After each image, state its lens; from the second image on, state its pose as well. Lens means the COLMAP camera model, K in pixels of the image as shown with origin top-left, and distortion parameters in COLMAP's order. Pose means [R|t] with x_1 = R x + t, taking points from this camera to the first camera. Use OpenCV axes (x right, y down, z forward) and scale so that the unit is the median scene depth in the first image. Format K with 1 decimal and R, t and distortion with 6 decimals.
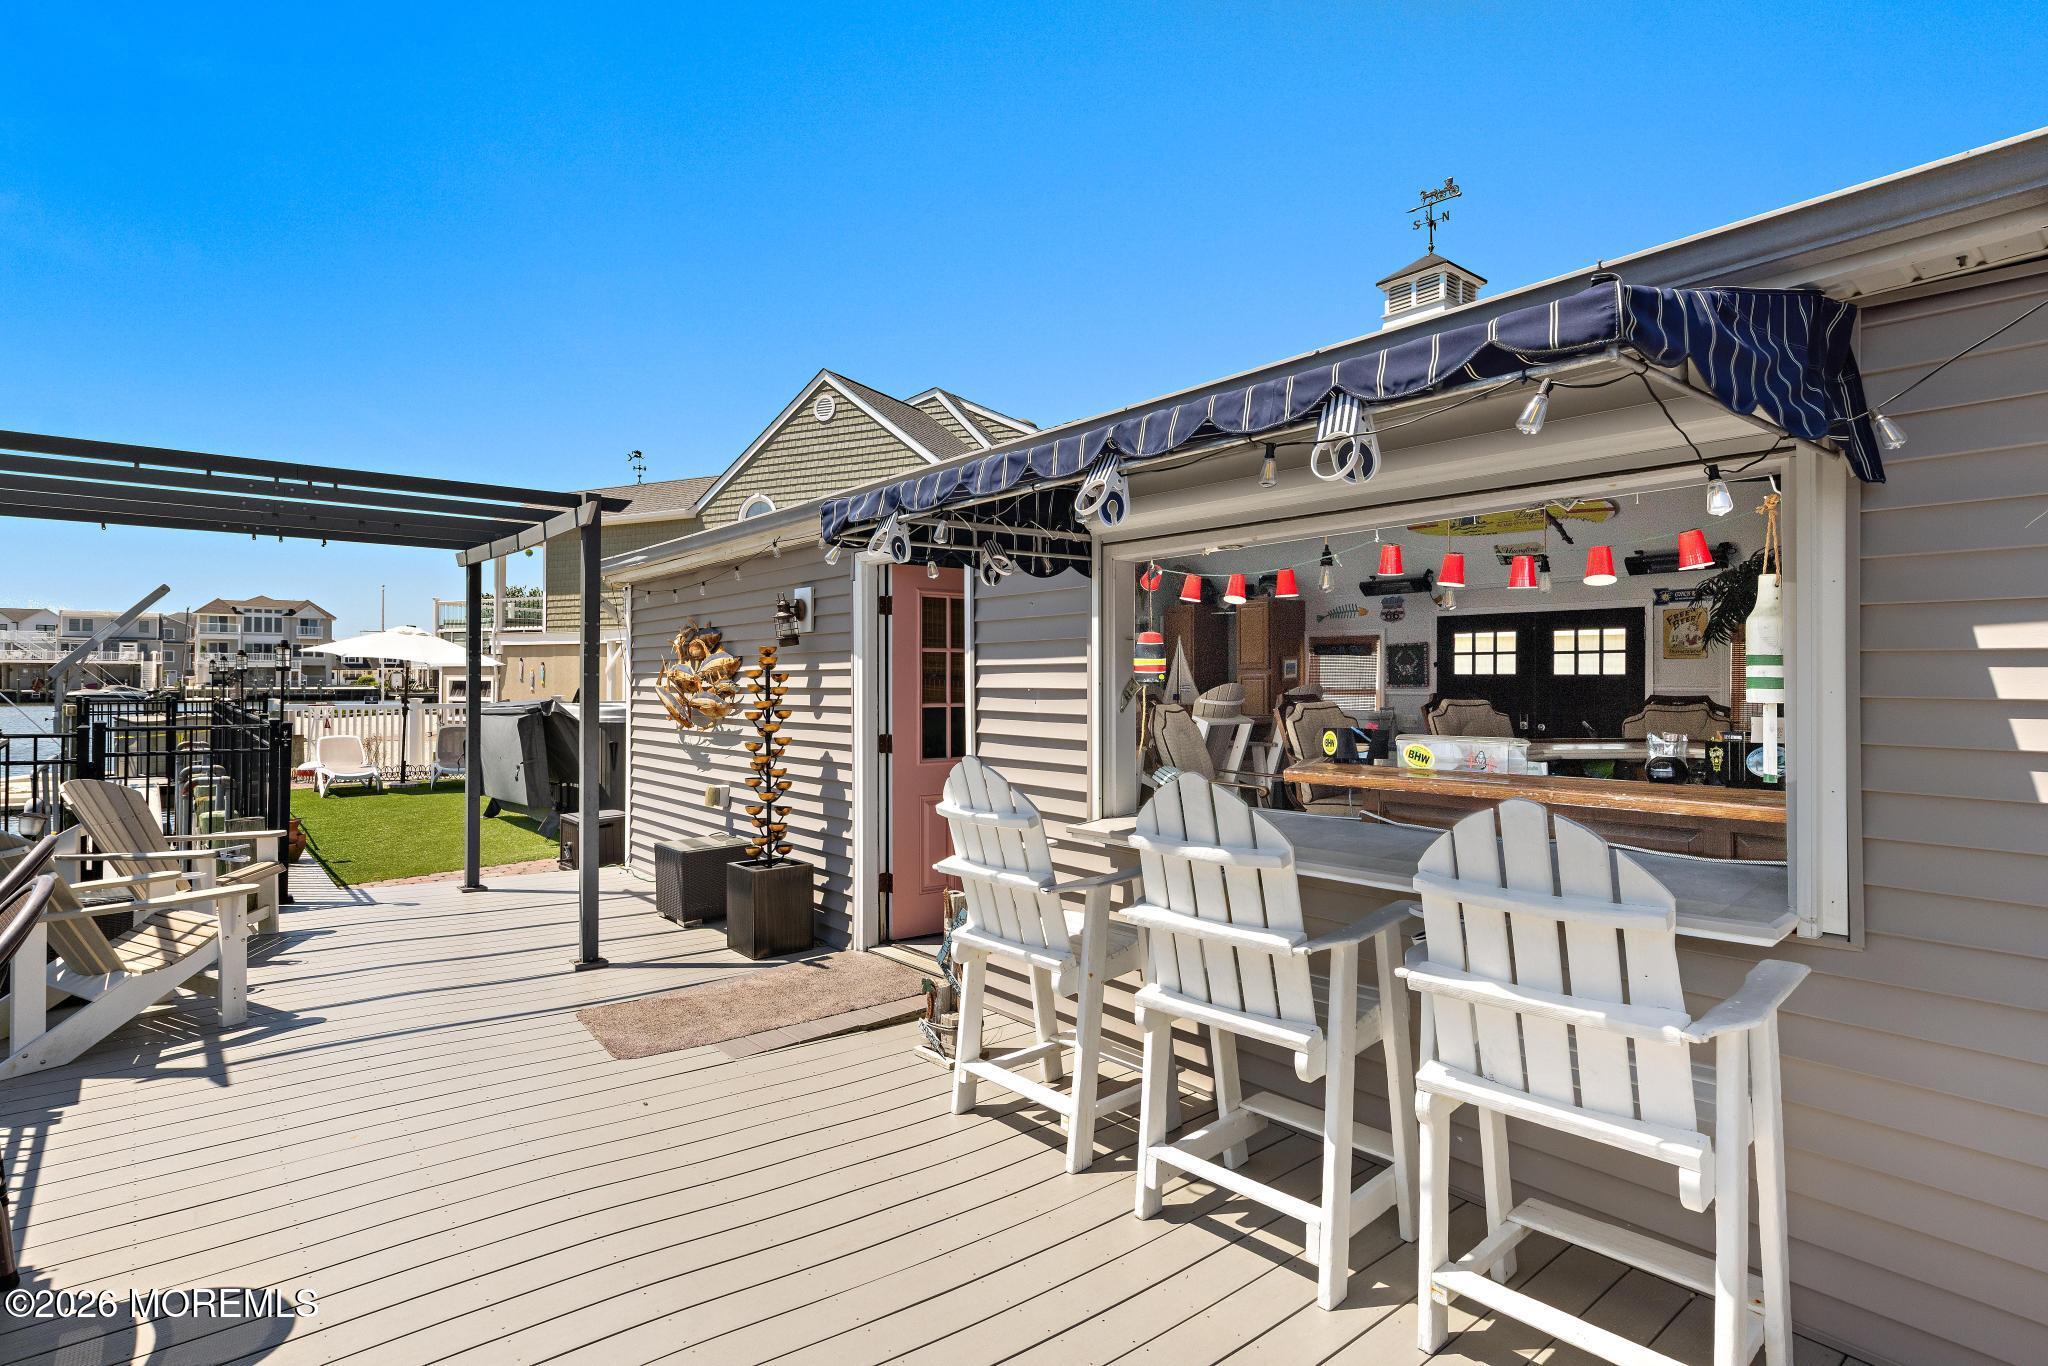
lens RADIAL K [[1041.8, 0, 1032.2], [0, 1041.8, 666.8], [0, 0, 1]] dist [0.002767, 0.000739]
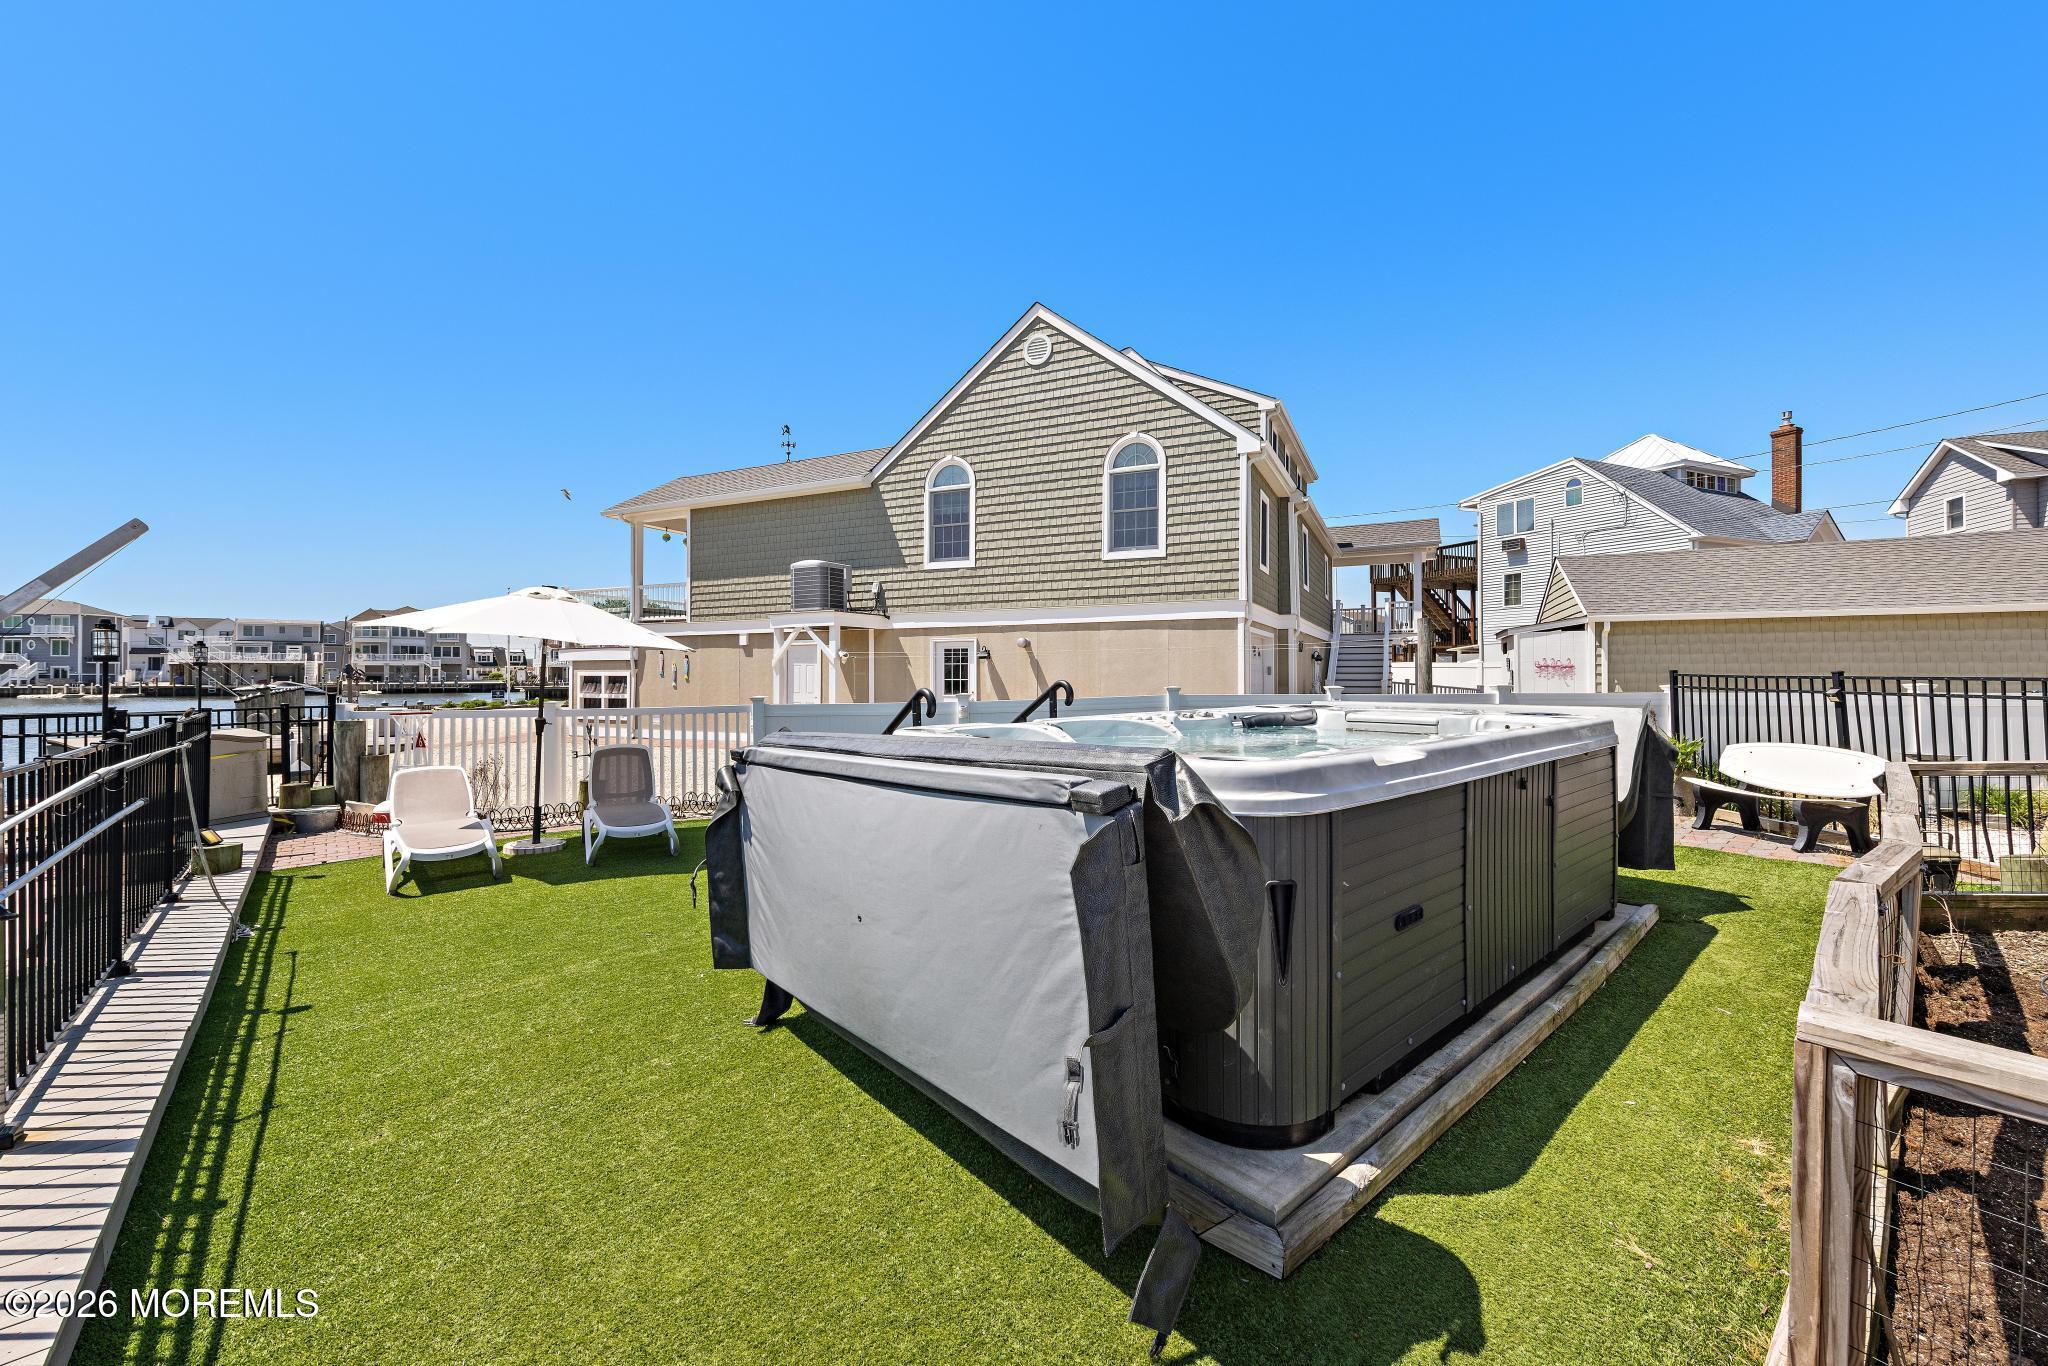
lens RADIAL K [[791.5, 0, 1029.4], [0, 791.5, 664.5], [0, 0, 1]] dist [0.001964, 0.000488]
pose [[0.999710, -0.004311, 0.023688, -0.222332], [0.004275, 0.999990, 0.001533, 0.004696], [-0.023694, -0.001431, 0.999718, 0.361623]]
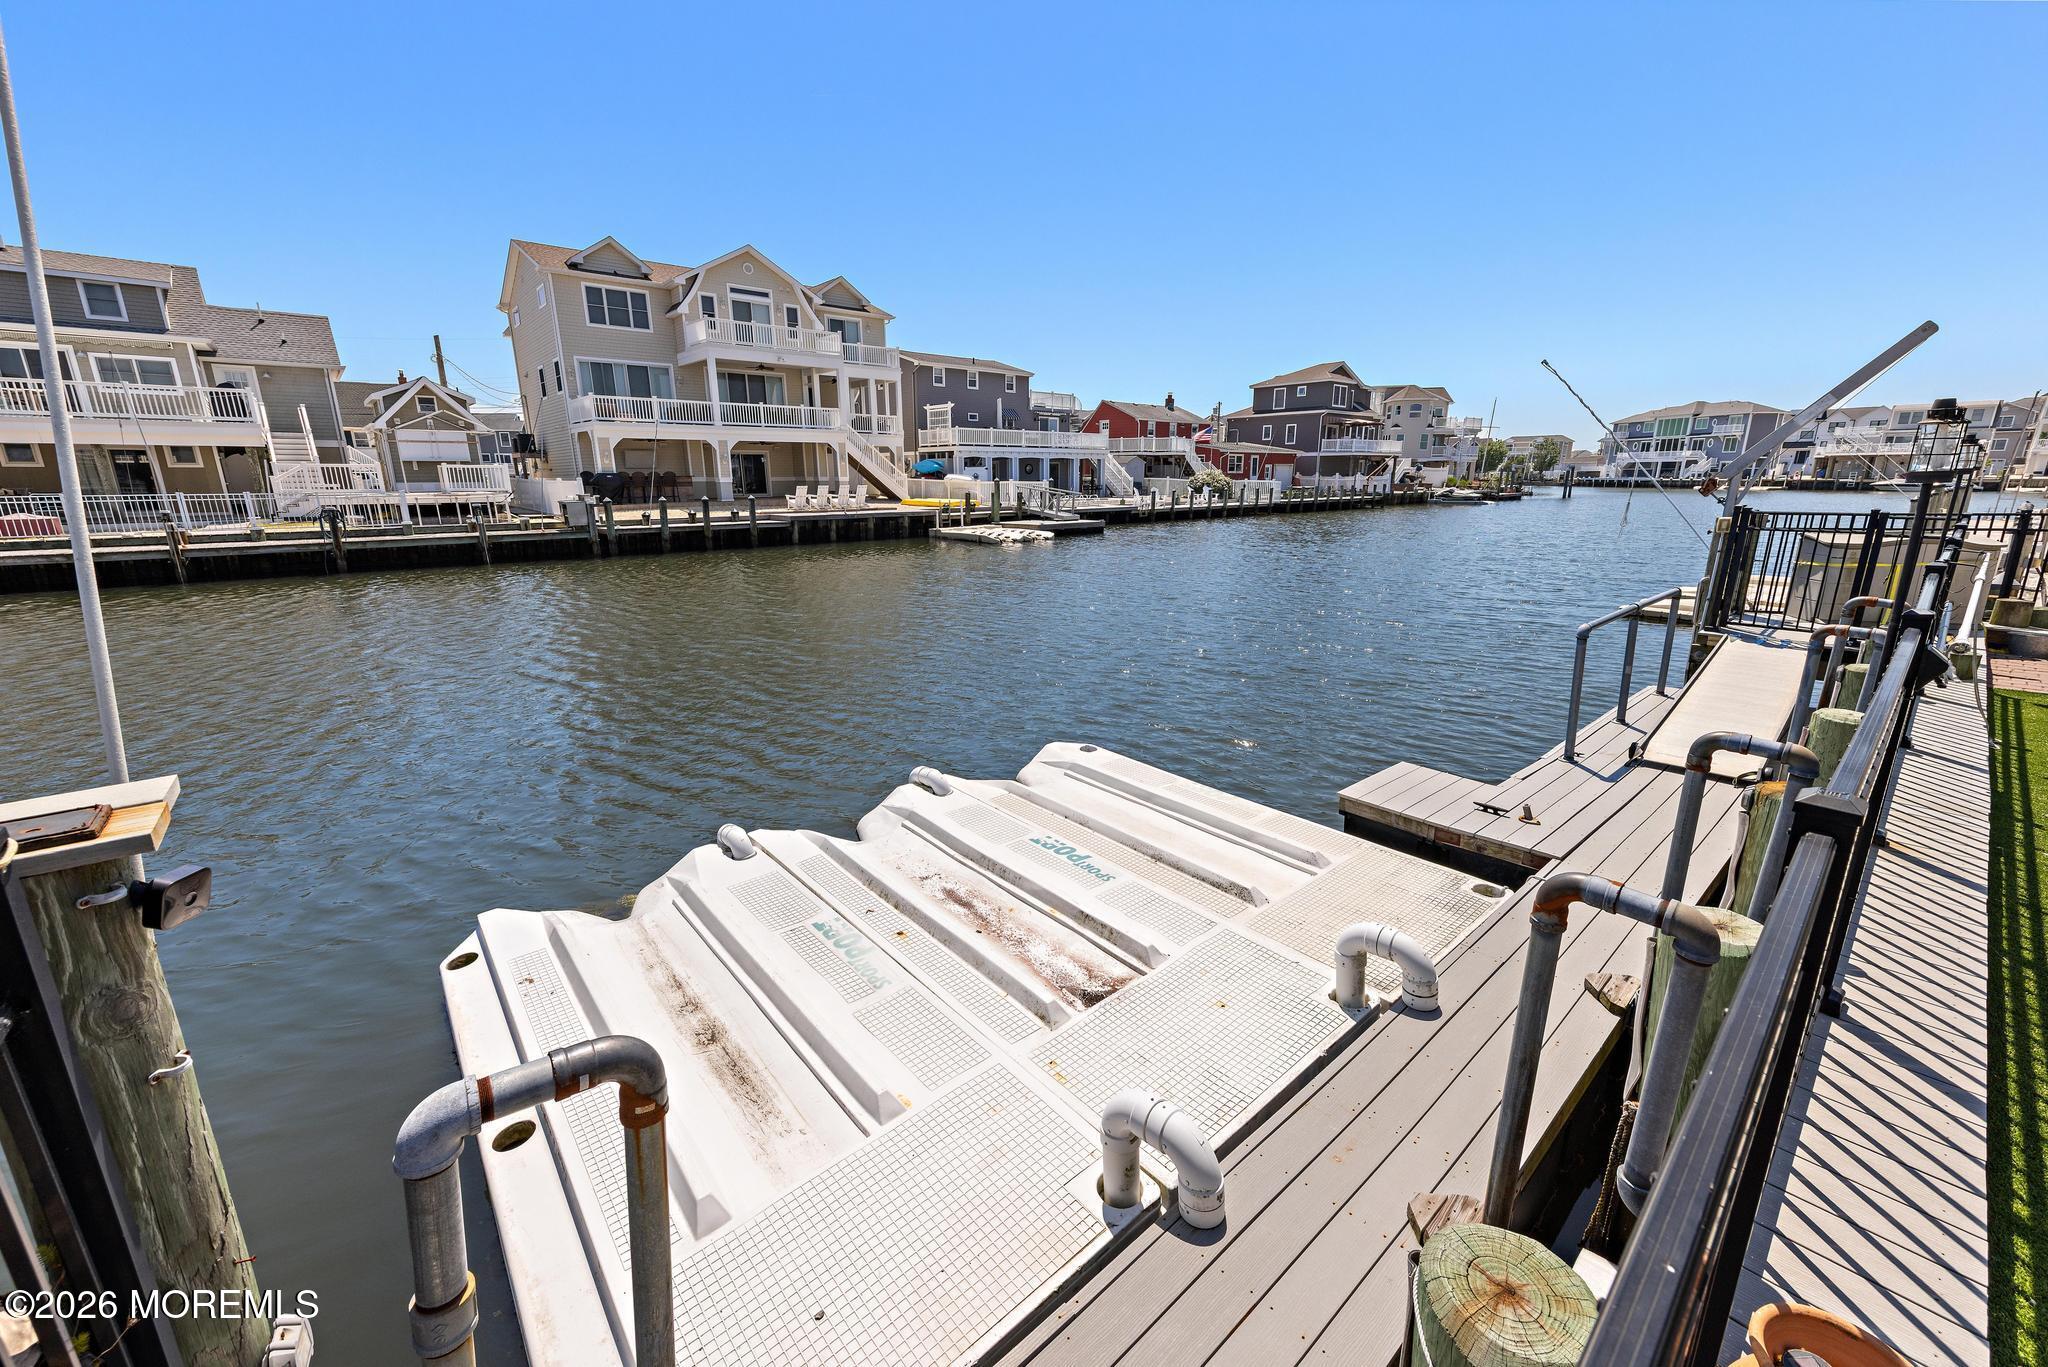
lens RADIAL K [[797.1, 0, 1030.6], [0, 797.1, 680.0], [0, 0, 1]] dist [0.006503, -0.000204]
pose [[0.018281, 0.247773, -0.968646, -0.222889], [0.018468, 0.968558, 0.248100, -0.000726], [0.999662, -0.022424, 0.013131, 0.311018]]
